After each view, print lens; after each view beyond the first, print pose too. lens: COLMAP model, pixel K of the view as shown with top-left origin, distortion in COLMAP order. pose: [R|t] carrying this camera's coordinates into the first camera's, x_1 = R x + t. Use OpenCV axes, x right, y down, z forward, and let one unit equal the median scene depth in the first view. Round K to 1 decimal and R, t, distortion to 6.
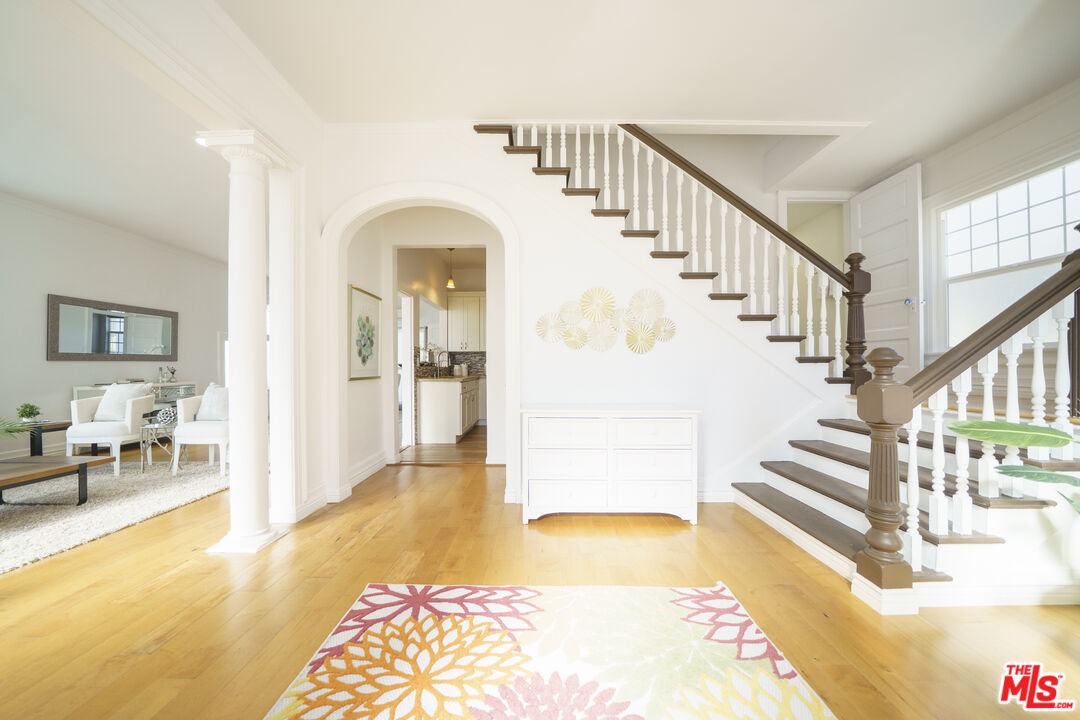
lens RADIAL K [[384.8, 0, 533.5], [0, 384.8, 362.6], [0, 0, 1]] dist [-0.012592, -0.000253]
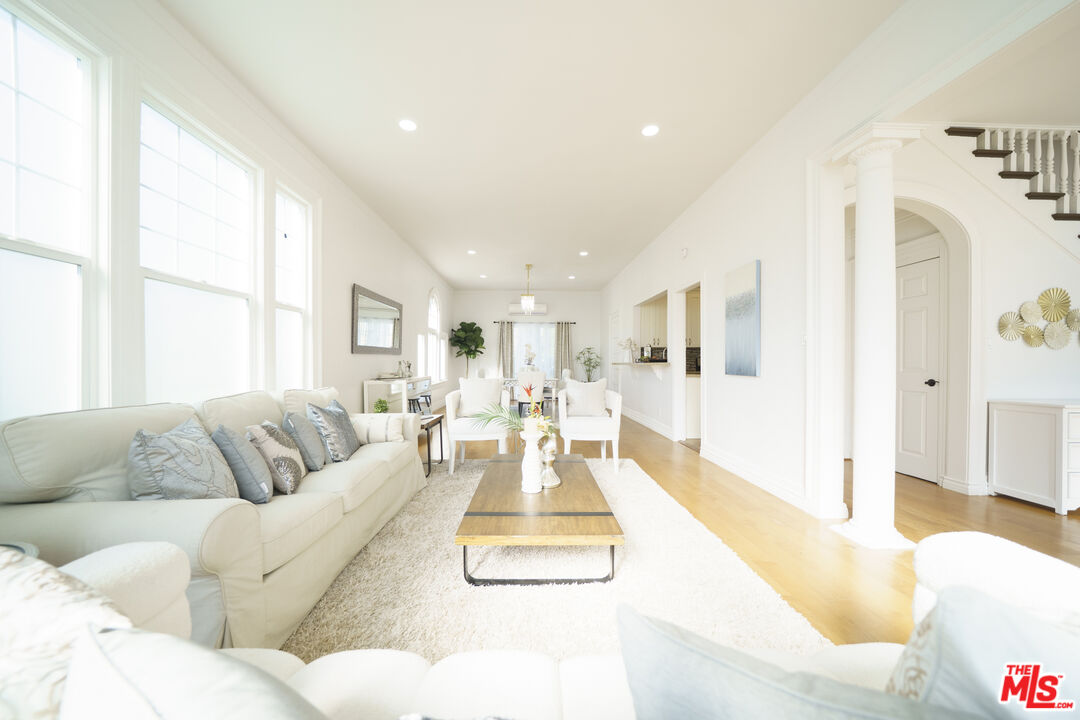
lens RADIAL K [[384.8, 0, 541.2], [0, 384.8, 361.0], [0, 0, 1]] dist [-0.012592, -0.000253]
pose [[0.999742, 0.006555, 0.021765, -1.235948], [-0.006726, 0.999947, 0.007776, 0.002387], [-0.021713, -0.007920, 0.999733, 0.014938]]
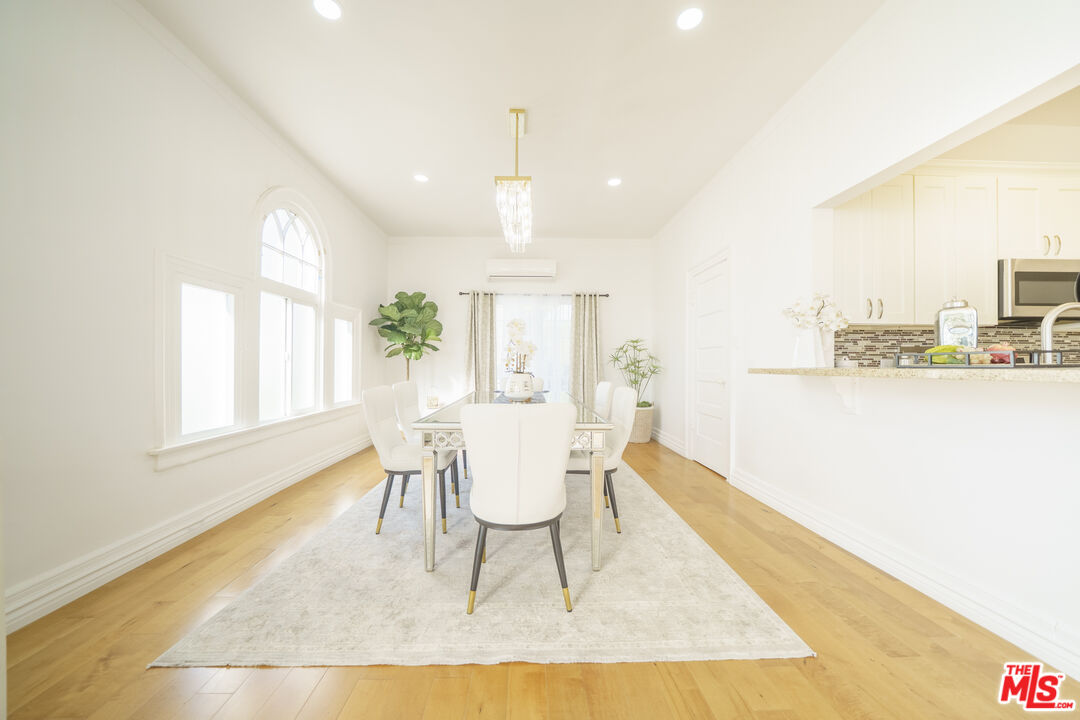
lens RADIAL K [[384.8, 0, 533.5], [0, 384.8, 362.7], [0, 0, 1]] dist [-0.012592, -0.000253]
pose [[0.999969, 0.007045, 0.003456, -1.228689], [-0.007049, 0.999975, 0.001083, 0.020674], [-0.003448, -0.001107, 0.999993, 1.637879]]
